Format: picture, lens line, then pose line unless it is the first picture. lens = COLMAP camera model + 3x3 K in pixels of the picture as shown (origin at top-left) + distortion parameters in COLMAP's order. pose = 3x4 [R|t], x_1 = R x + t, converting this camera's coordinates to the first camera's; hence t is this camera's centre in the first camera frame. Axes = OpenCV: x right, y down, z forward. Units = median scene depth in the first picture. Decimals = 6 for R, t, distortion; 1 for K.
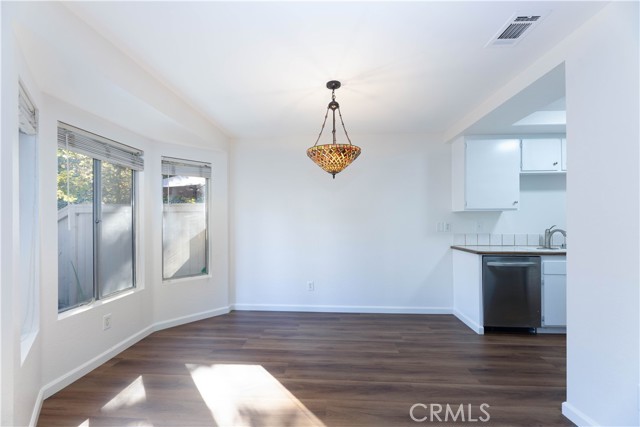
lens RADIAL K [[257.1, 0, 314.6], [0, 257.1, 219.8], [0, 0, 1]] dist [-0.006267, -0.000074]
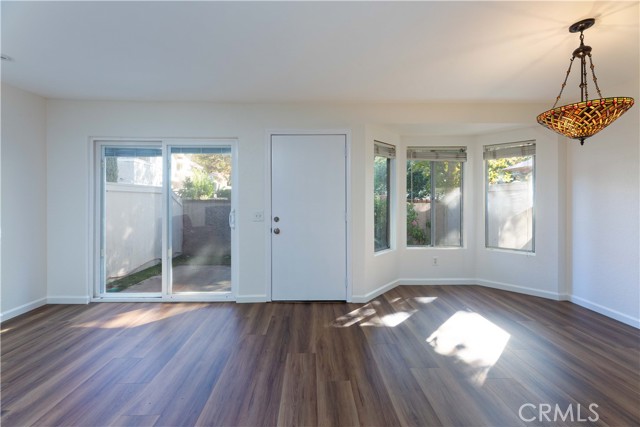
lens RADIAL K [[262.3, 0, 317.6], [0, 262.3, 199.0], [0, 0, 1]] dist [0.000841, -0.000061]
pose [[0.086991, 0.003881, -0.996202, 0.630159], [0.004212, 0.999982, 0.004264, -0.001731], [0.996200, -0.004567, 0.086973, 0.097899]]
